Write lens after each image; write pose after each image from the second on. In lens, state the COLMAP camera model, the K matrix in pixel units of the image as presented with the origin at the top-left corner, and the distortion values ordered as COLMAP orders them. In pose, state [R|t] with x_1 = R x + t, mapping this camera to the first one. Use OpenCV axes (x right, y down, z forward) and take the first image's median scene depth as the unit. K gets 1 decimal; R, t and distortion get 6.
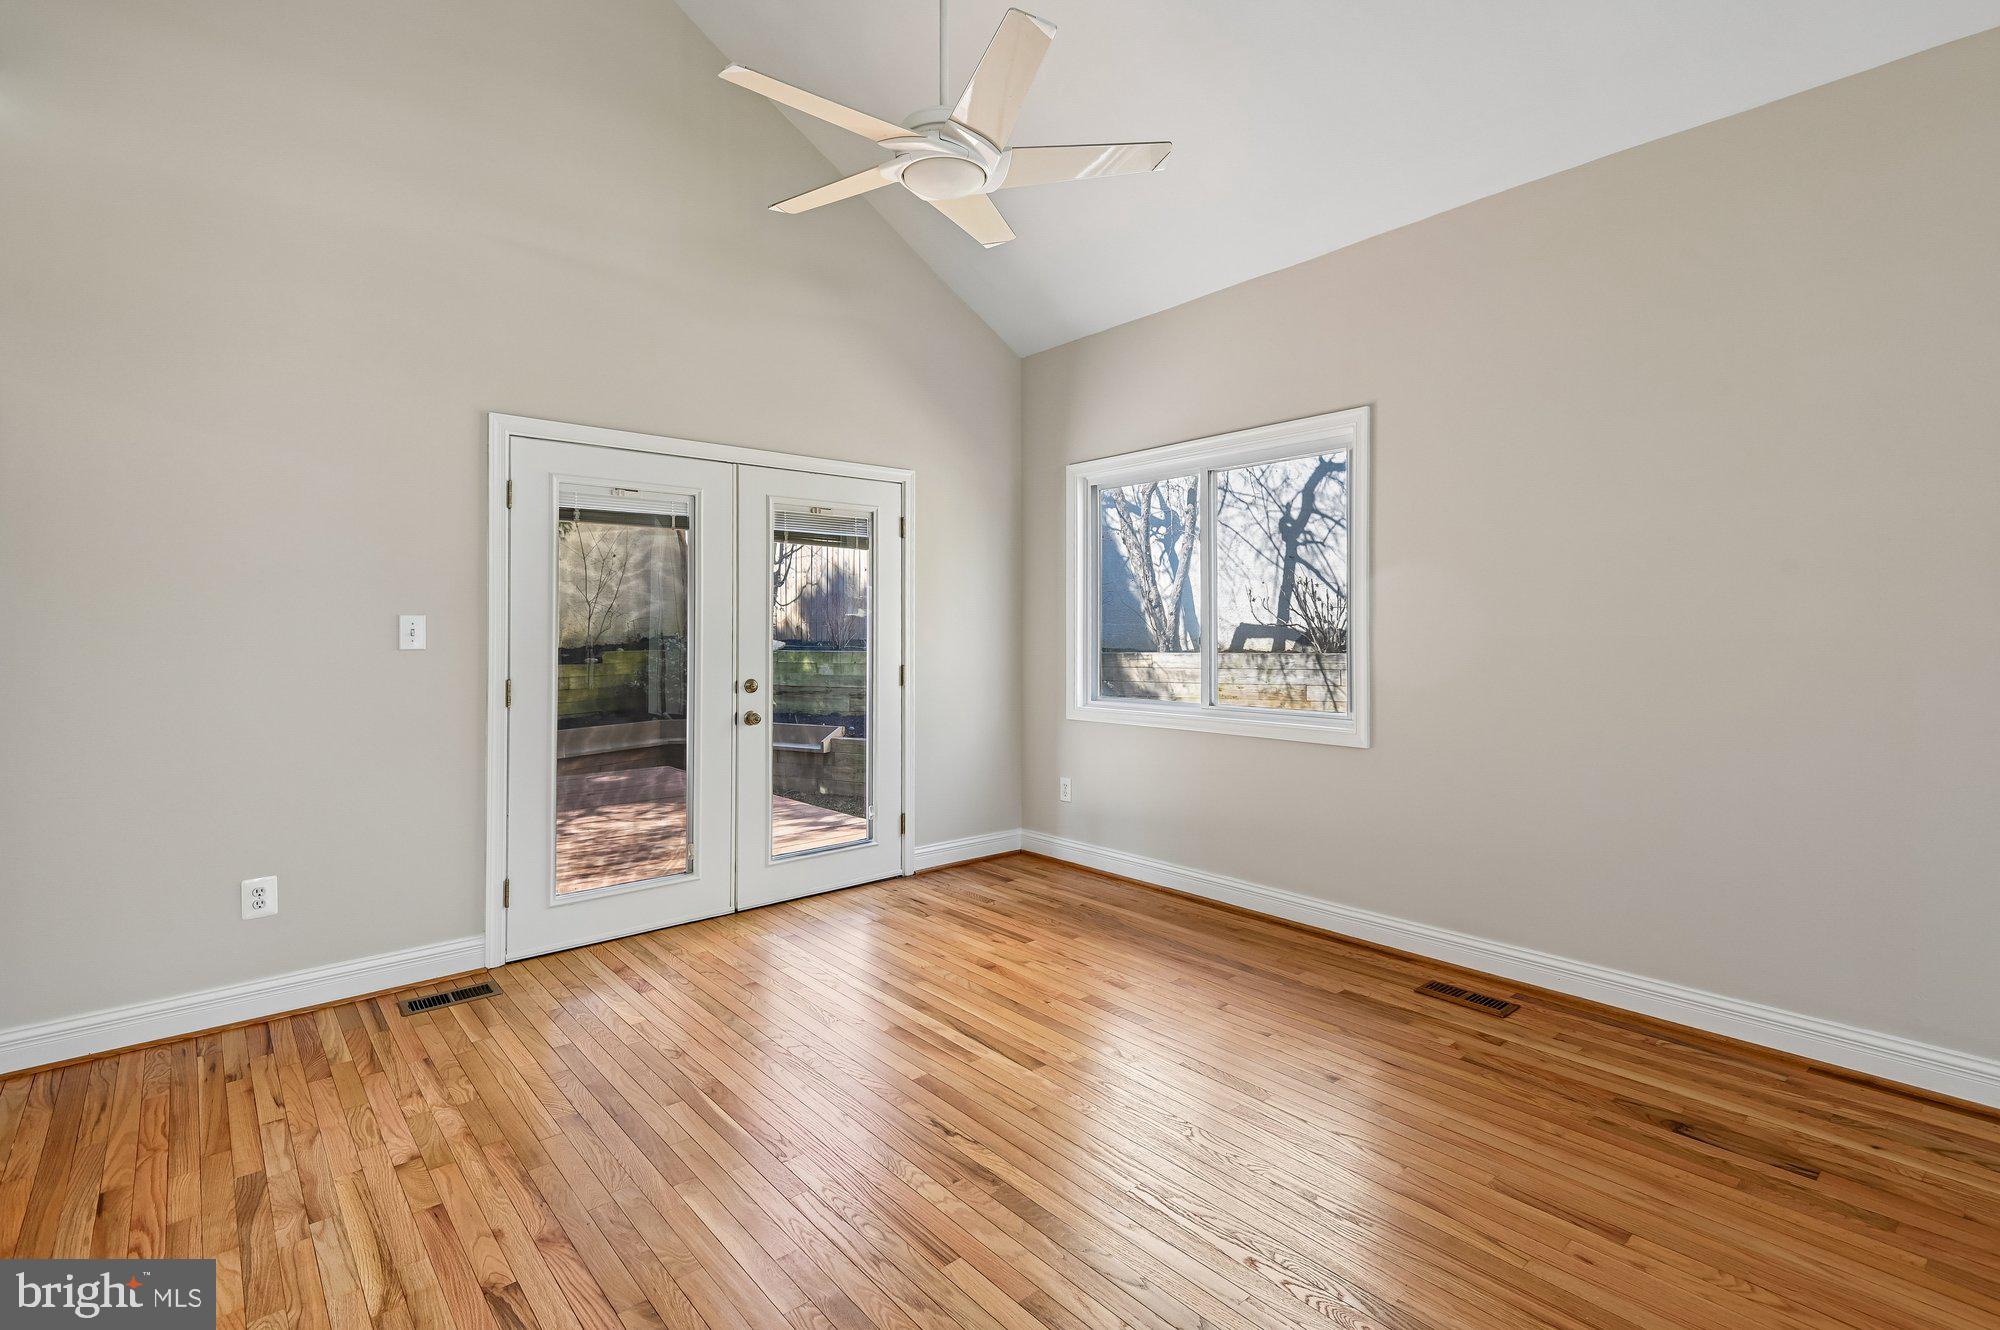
lens RADIAL K [[923.9, 0, 998.5], [0, 923.9, 622.0], [0, 0, 1]] dist [0.053162, -0.028645]
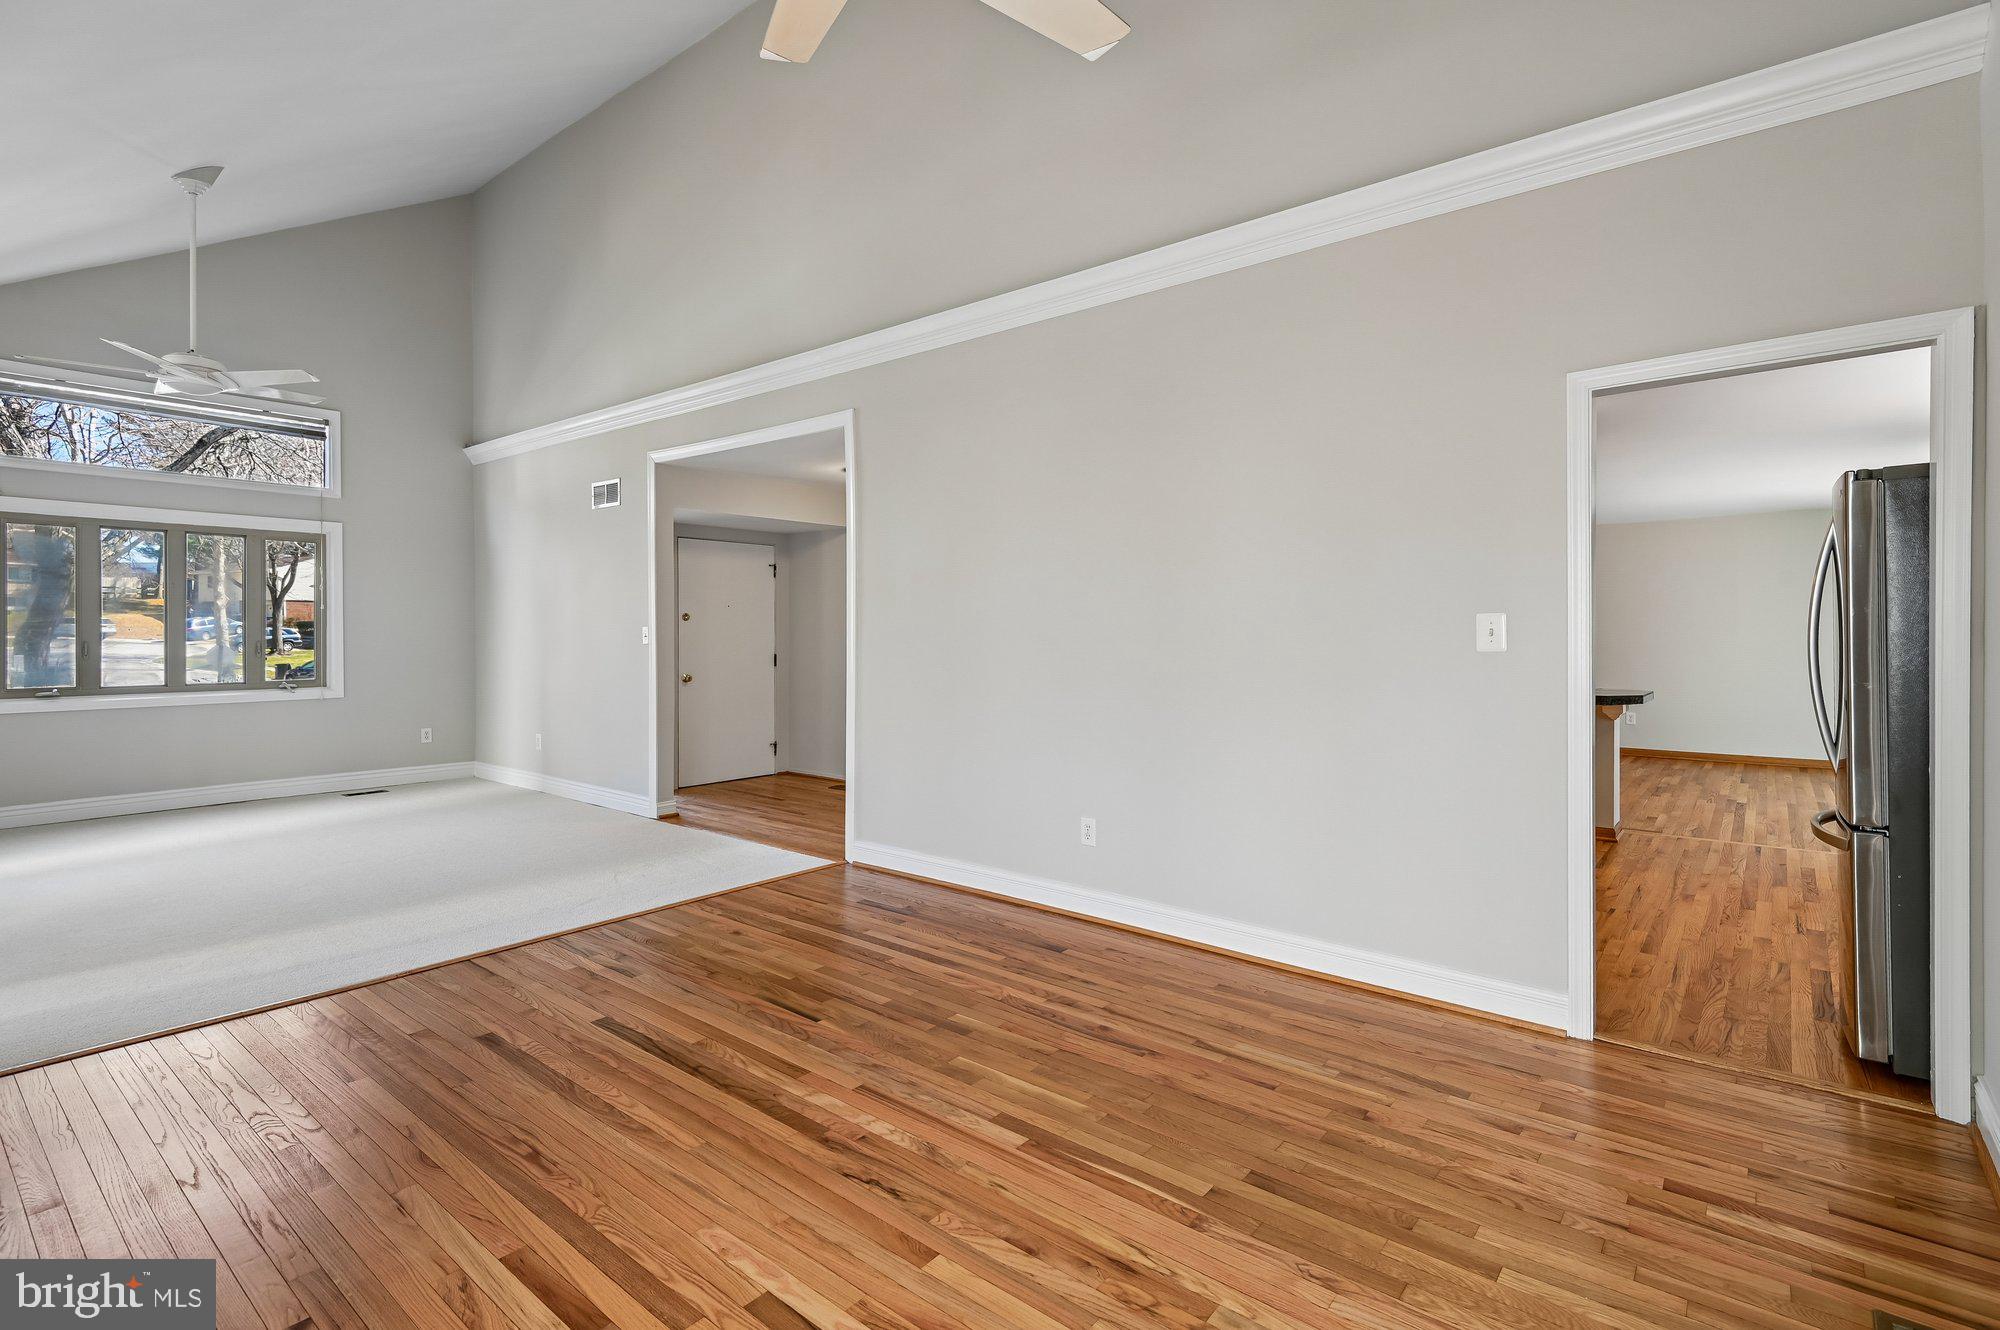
lens RADIAL K [[923.9, 0, 998.5], [0, 923.9, 622.0], [0, 0, 1]] dist [0.053162, -0.028645]
pose [[-0.983878, 0.003566, -0.178804, -0.005389], [0.005968, 0.999899, -0.012896, 0.003744], [0.178740, -0.013755, -0.983800, 1.312732]]
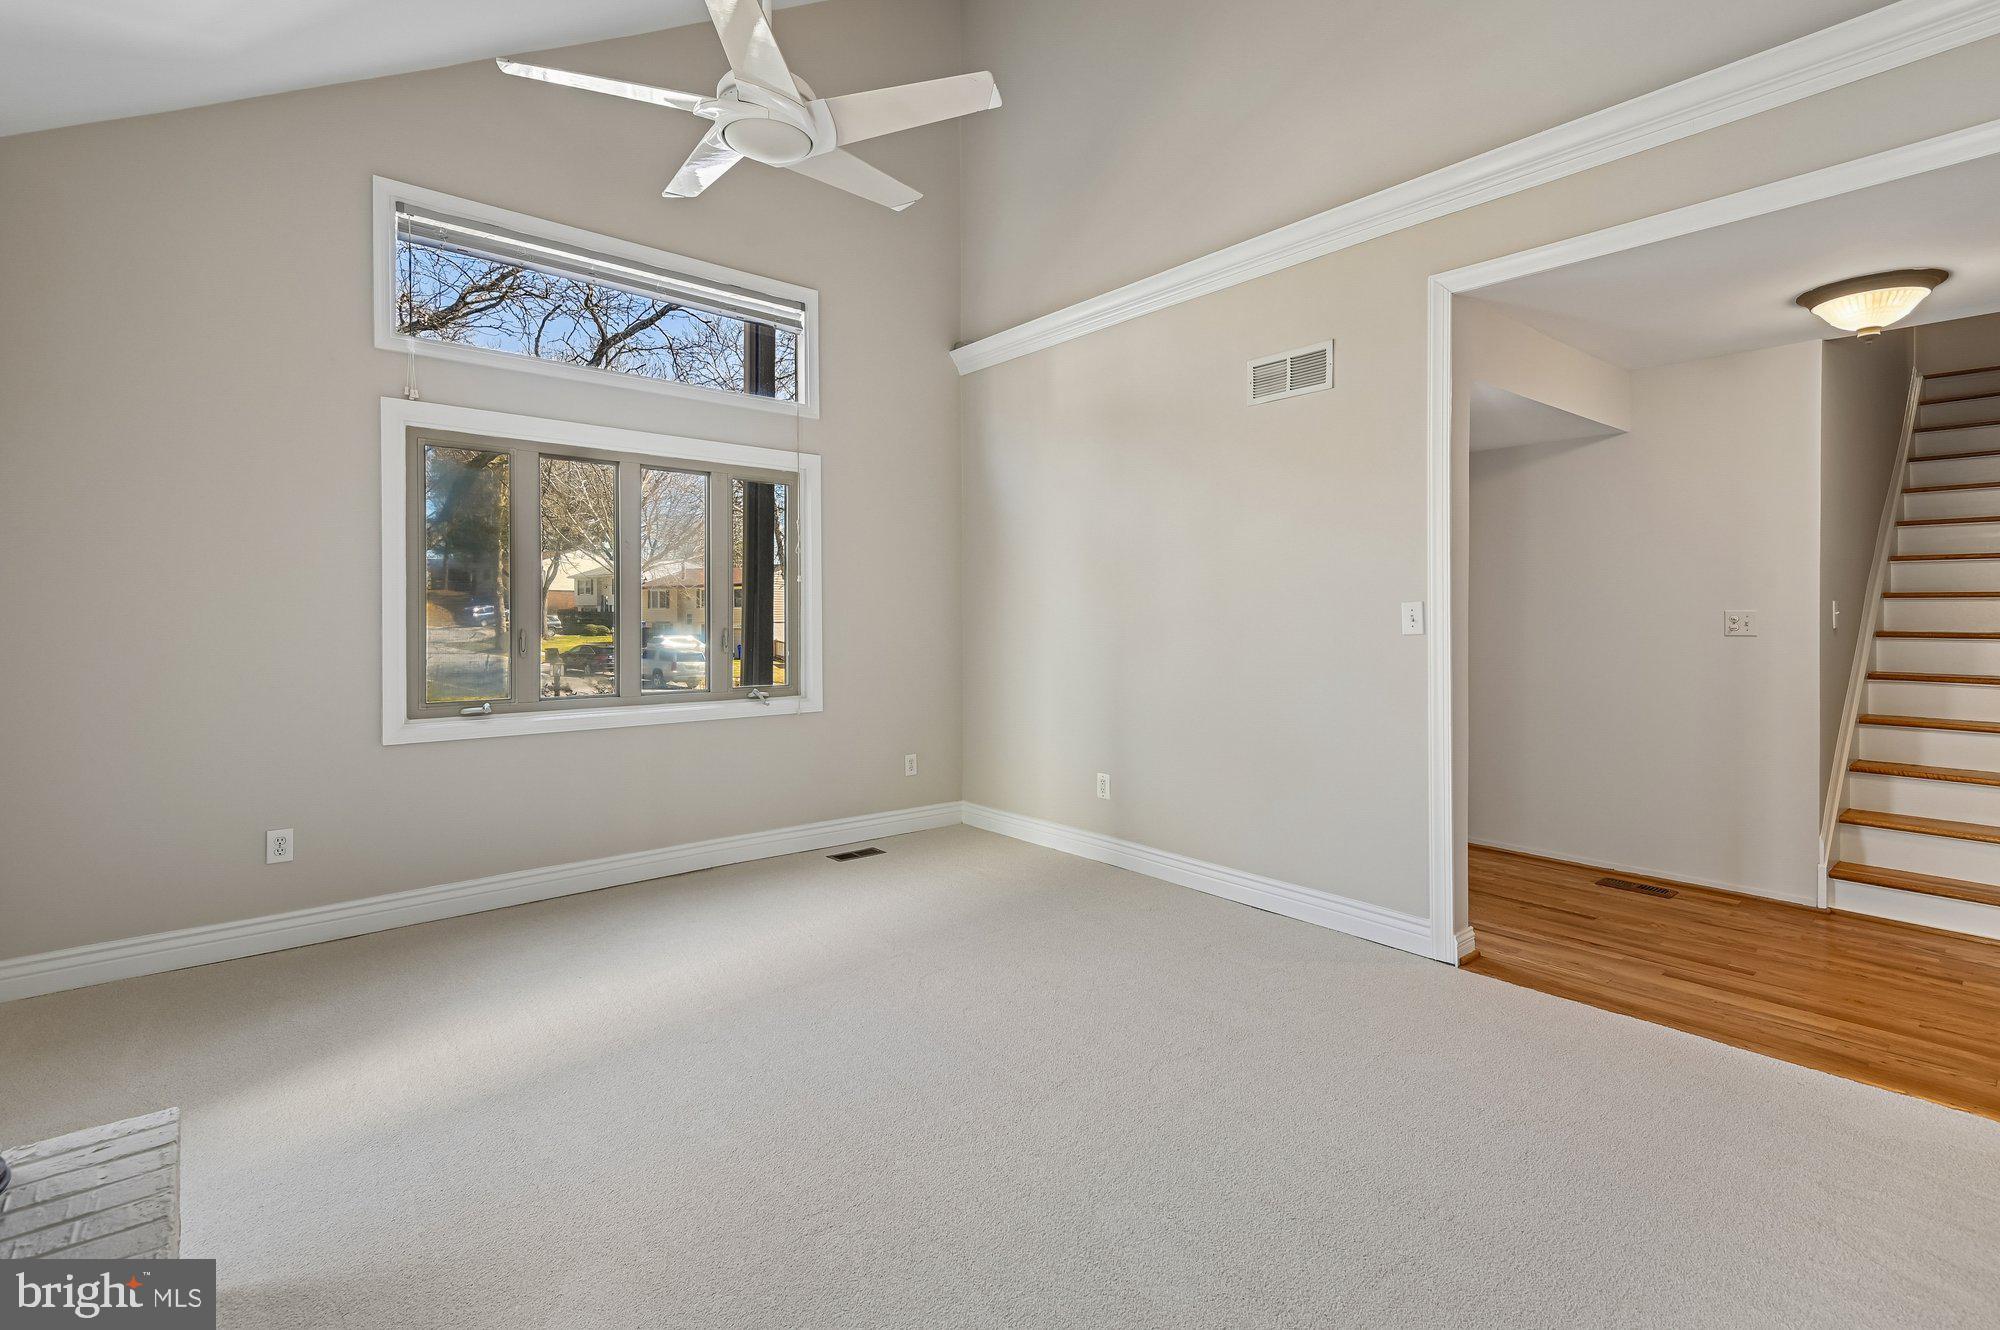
lens RADIAL K [[923.9, 0, 998.5], [0, 923.9, 622.0], [0, 0, 1]] dist [0.053162, -0.028645]
pose [[-0.999920, 0.007728, 0.010046, 0.806955], [0.007739, 0.999970, 0.000977, -0.000081], [-0.010038, 0.001055, -0.999949, 0.357440]]
